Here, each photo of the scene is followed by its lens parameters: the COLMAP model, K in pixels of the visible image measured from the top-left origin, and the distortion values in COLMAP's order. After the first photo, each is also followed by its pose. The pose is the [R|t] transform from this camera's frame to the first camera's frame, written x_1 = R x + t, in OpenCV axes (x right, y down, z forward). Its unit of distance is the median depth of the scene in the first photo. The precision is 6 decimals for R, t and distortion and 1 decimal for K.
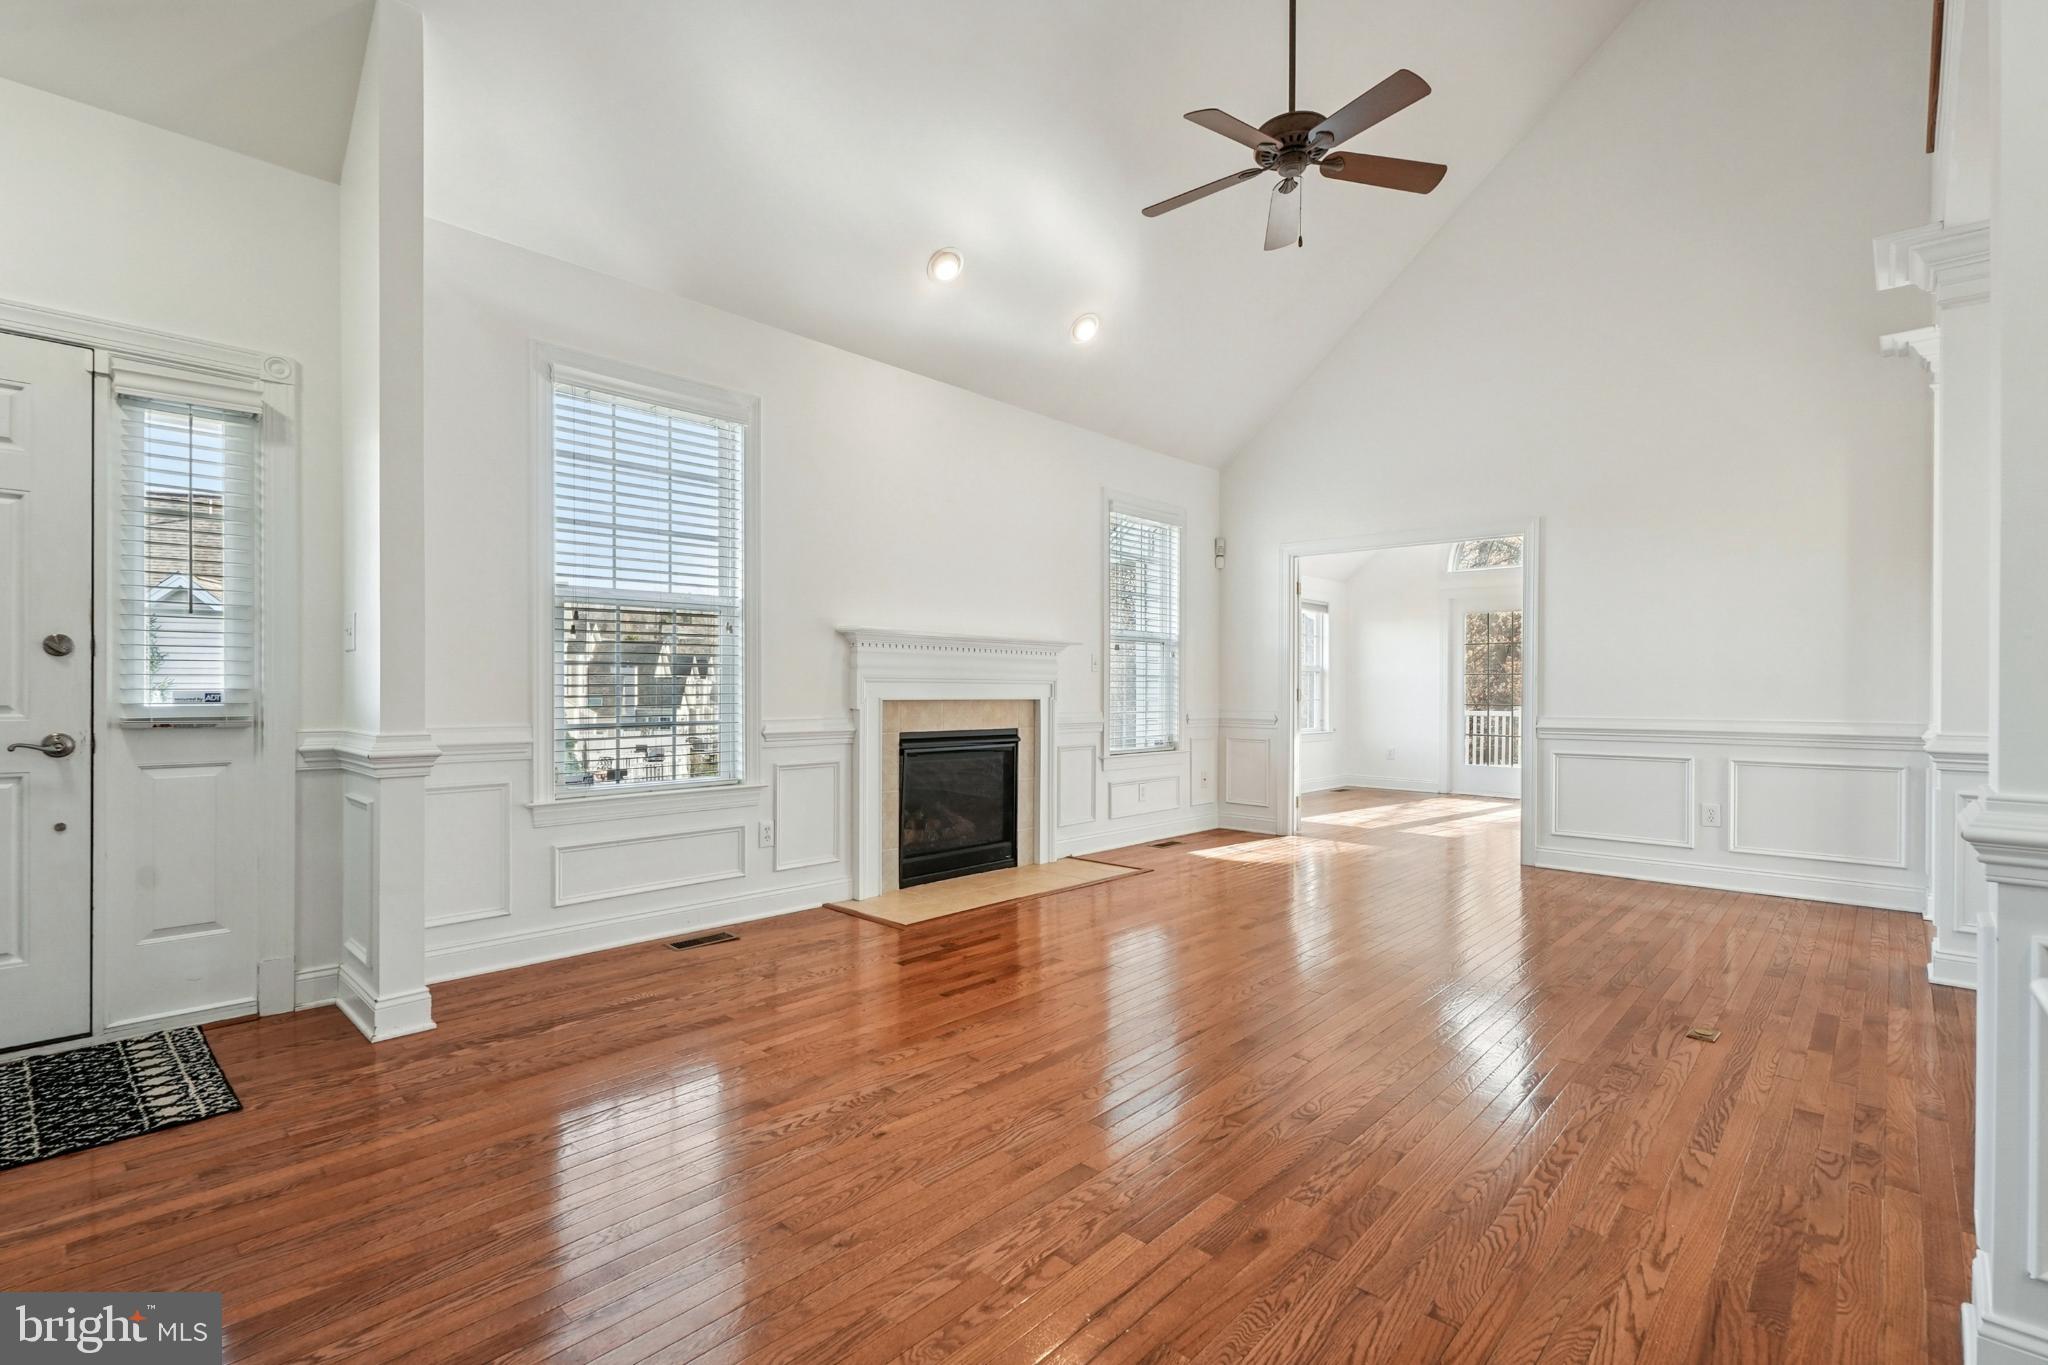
lens RADIAL K [[935.1, 0, 990.6], [0, 935.1, 695.5], [0, 0, 1]] dist [0.003253, 0.000214]
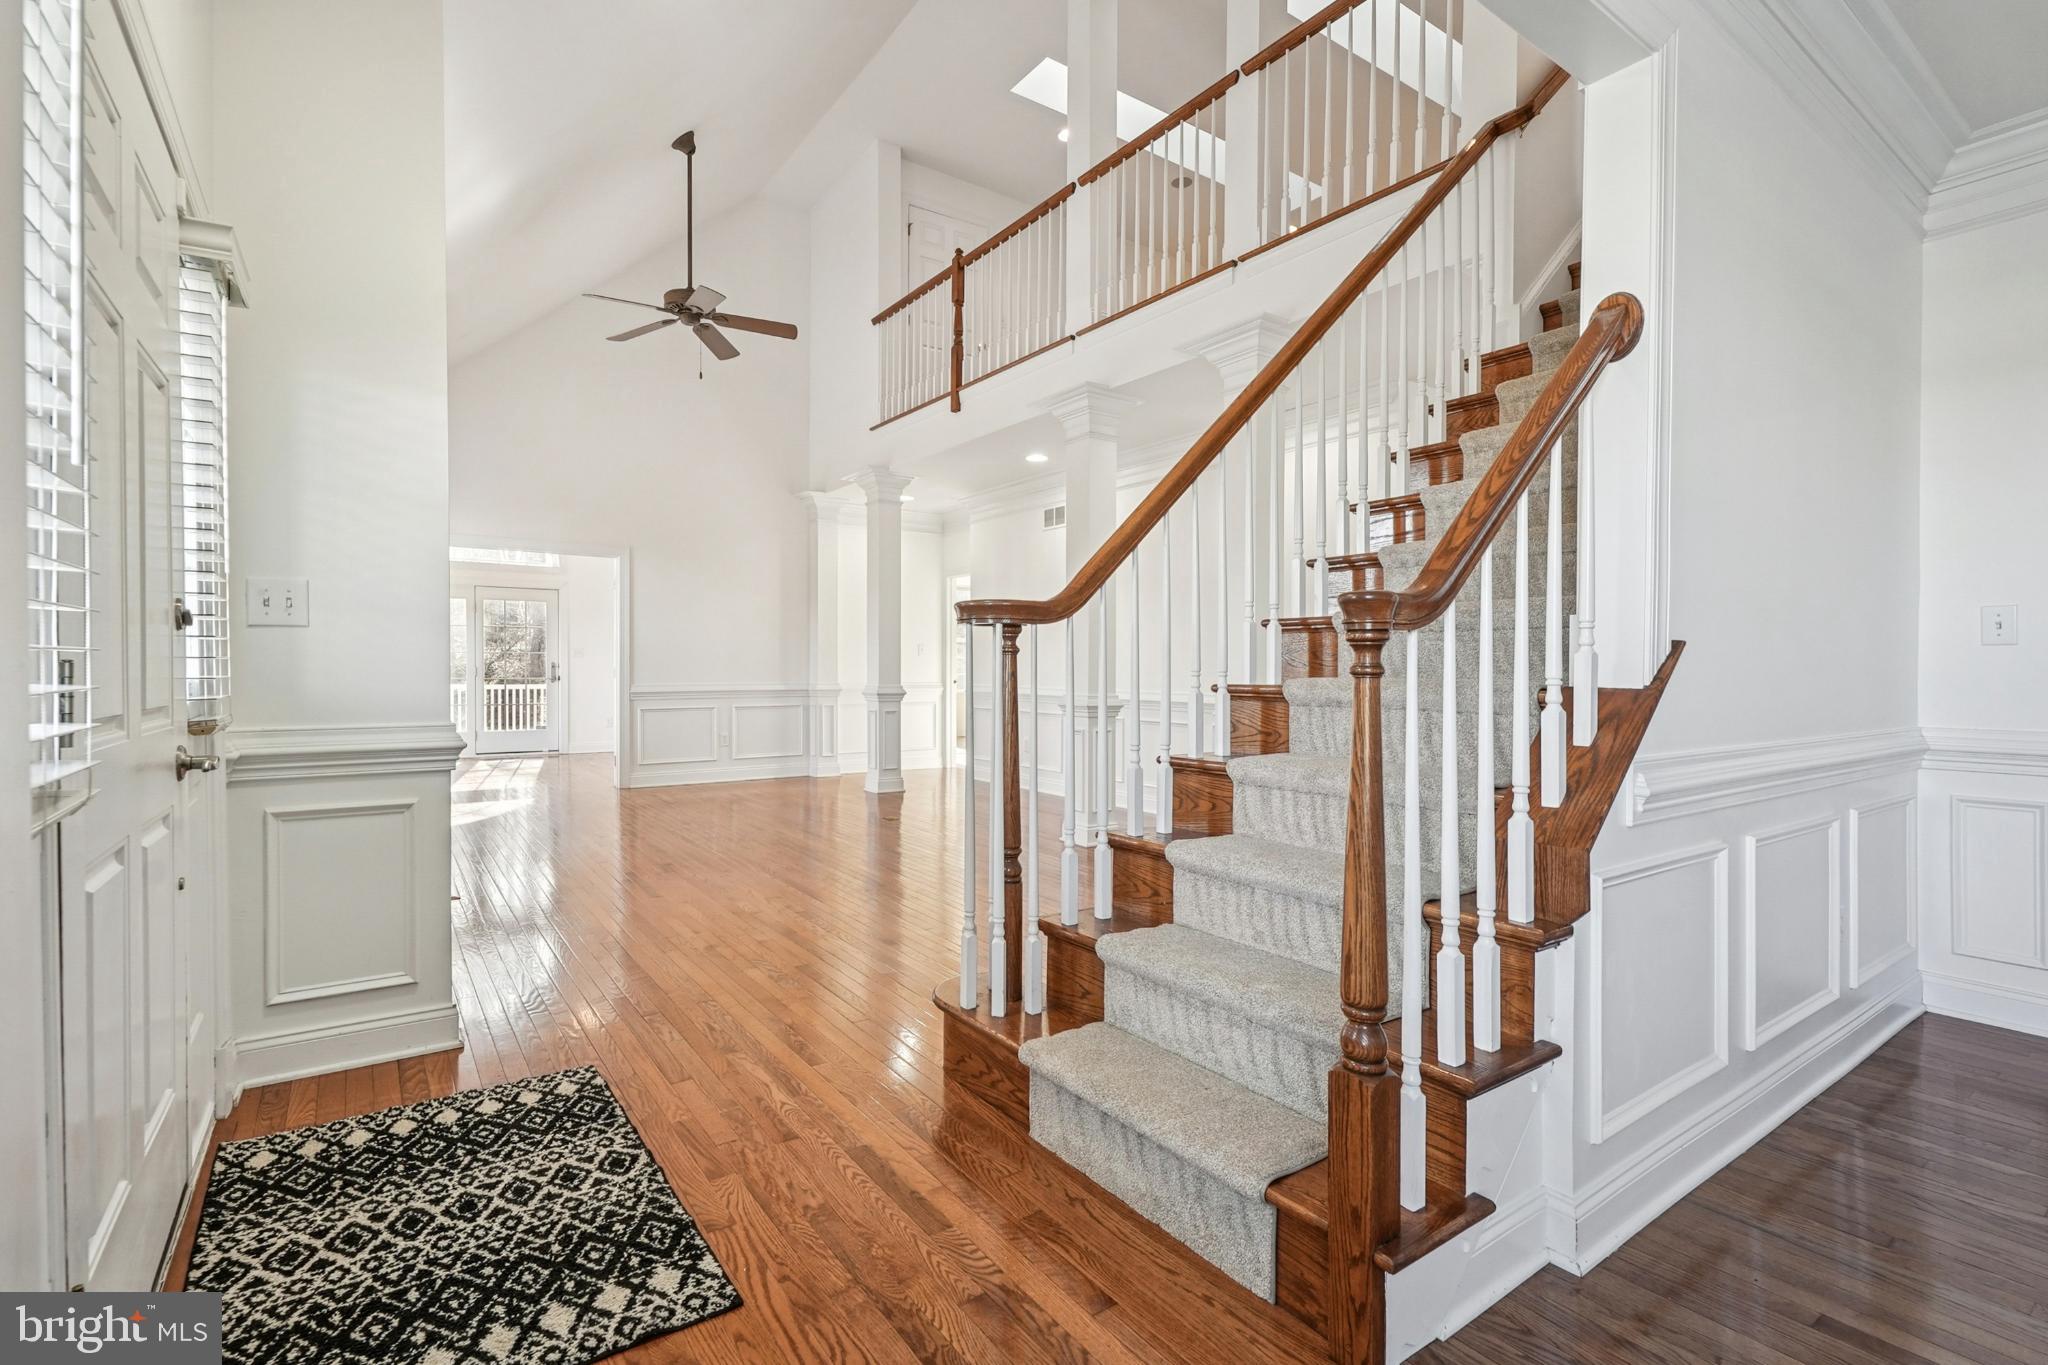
lens RADIAL K [[935.1, 0, 1001.9], [0, 935.1, 669.4], [0, 0, 1]] dist [0.003253, 0.000214]
pose [[0.207368, -0.005319, 0.978249, -0.869671], [0.003722, 0.999982, 0.004648, -0.006610], [-0.978256, 0.002677, 0.207384, 0.162535]]
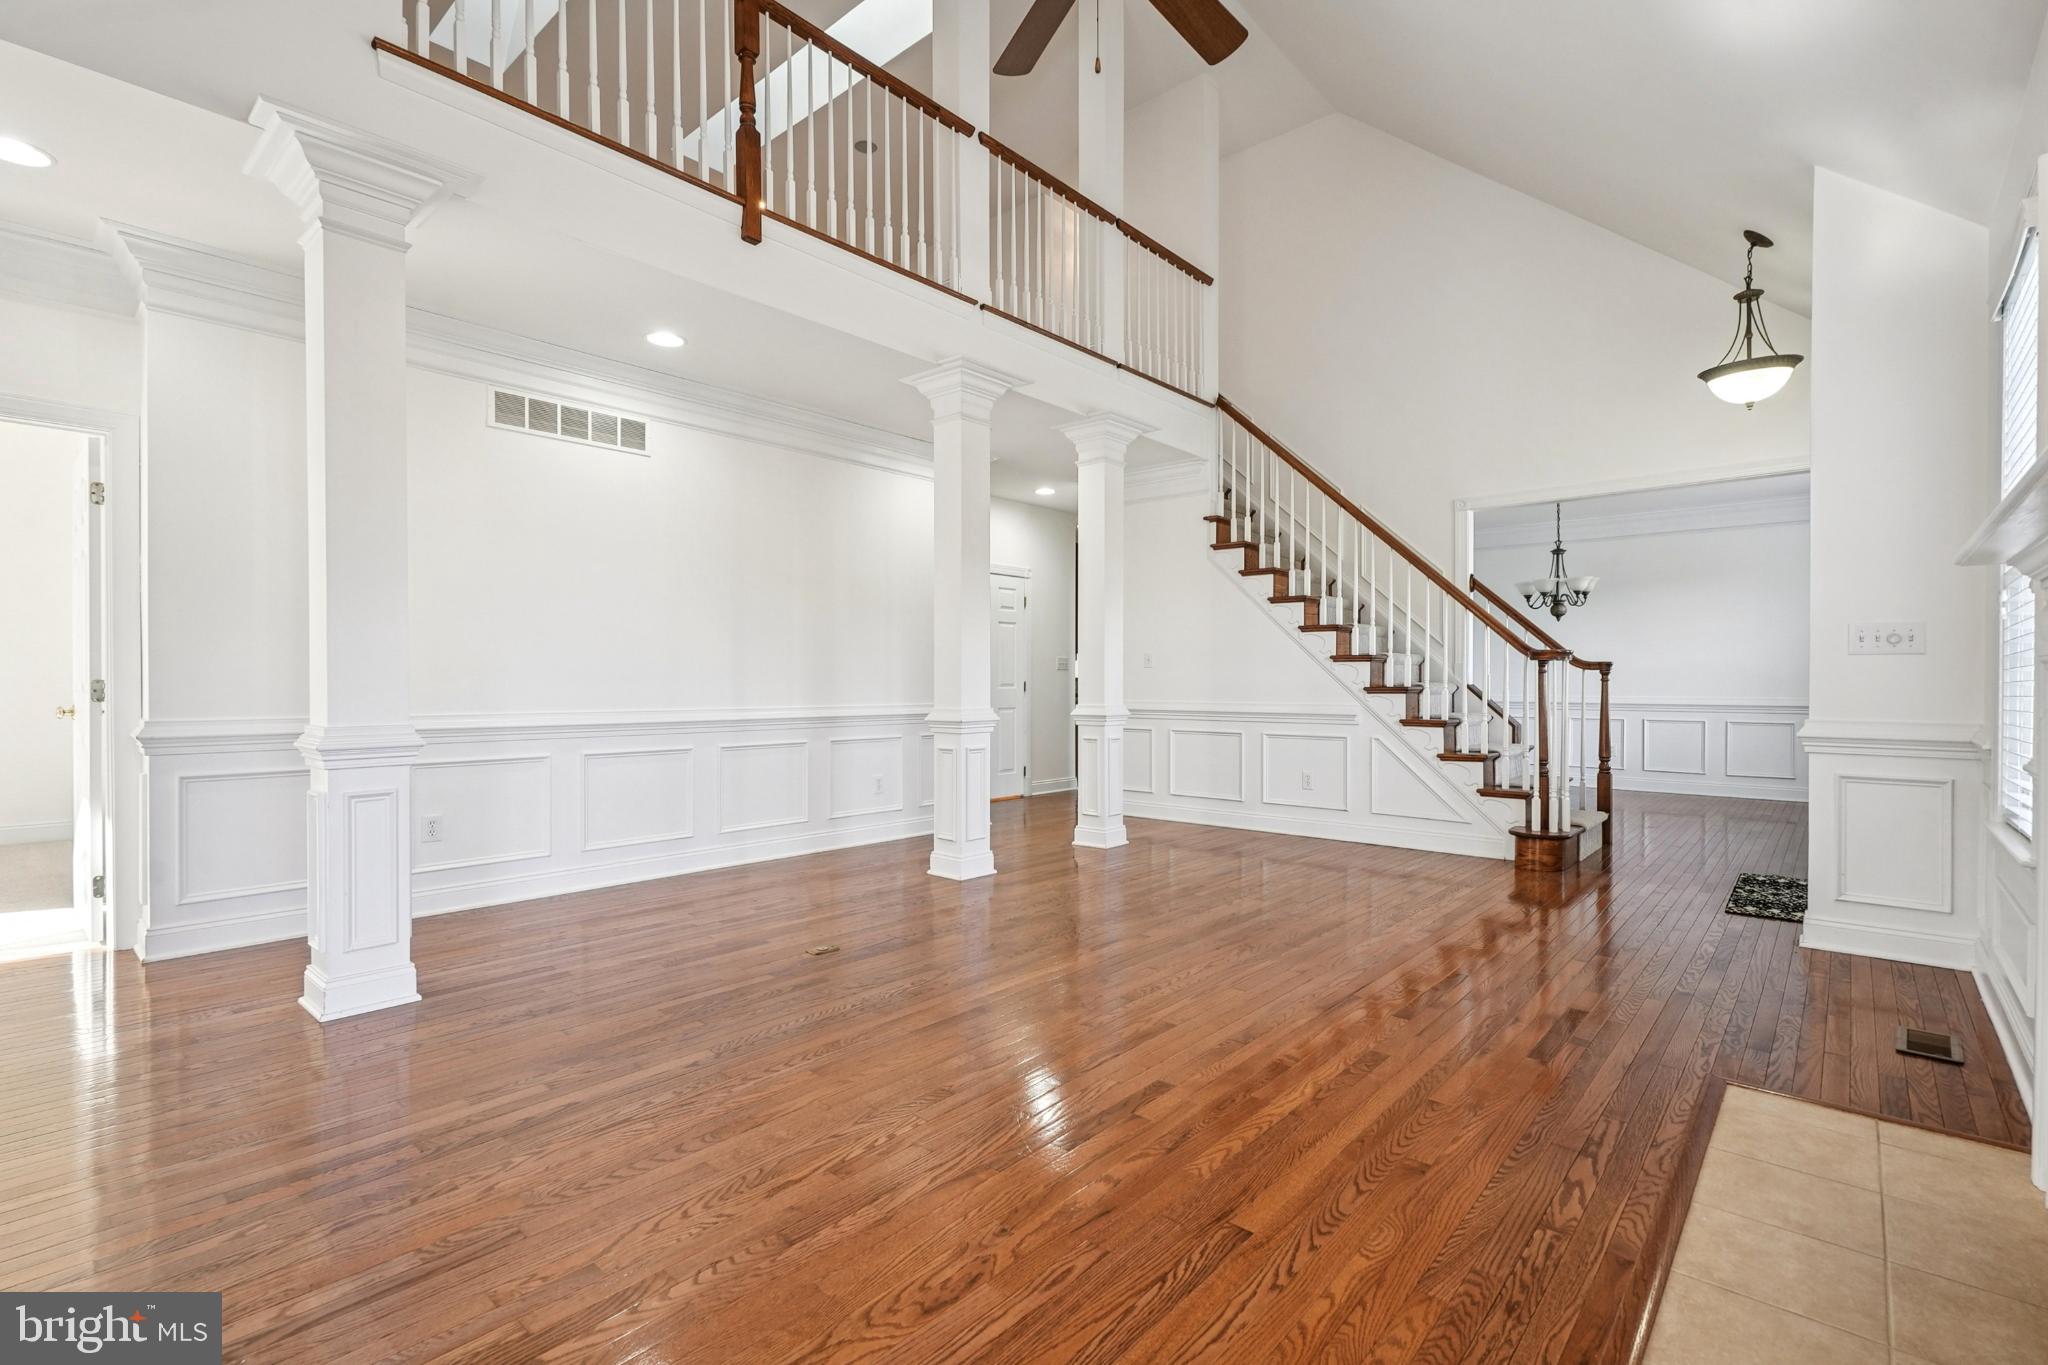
lens RADIAL K [[935.1, 0, 1005.4], [0, 935.1, 675.5], [0, 0, 1]] dist [0.003253, 0.000214]
pose [[-0.999287, -0.006669, -0.037173, 0.349391], [-0.006761, 0.999974, 0.002345, -0.008729], [0.037157, 0.002595, -0.999306, 1.404212]]
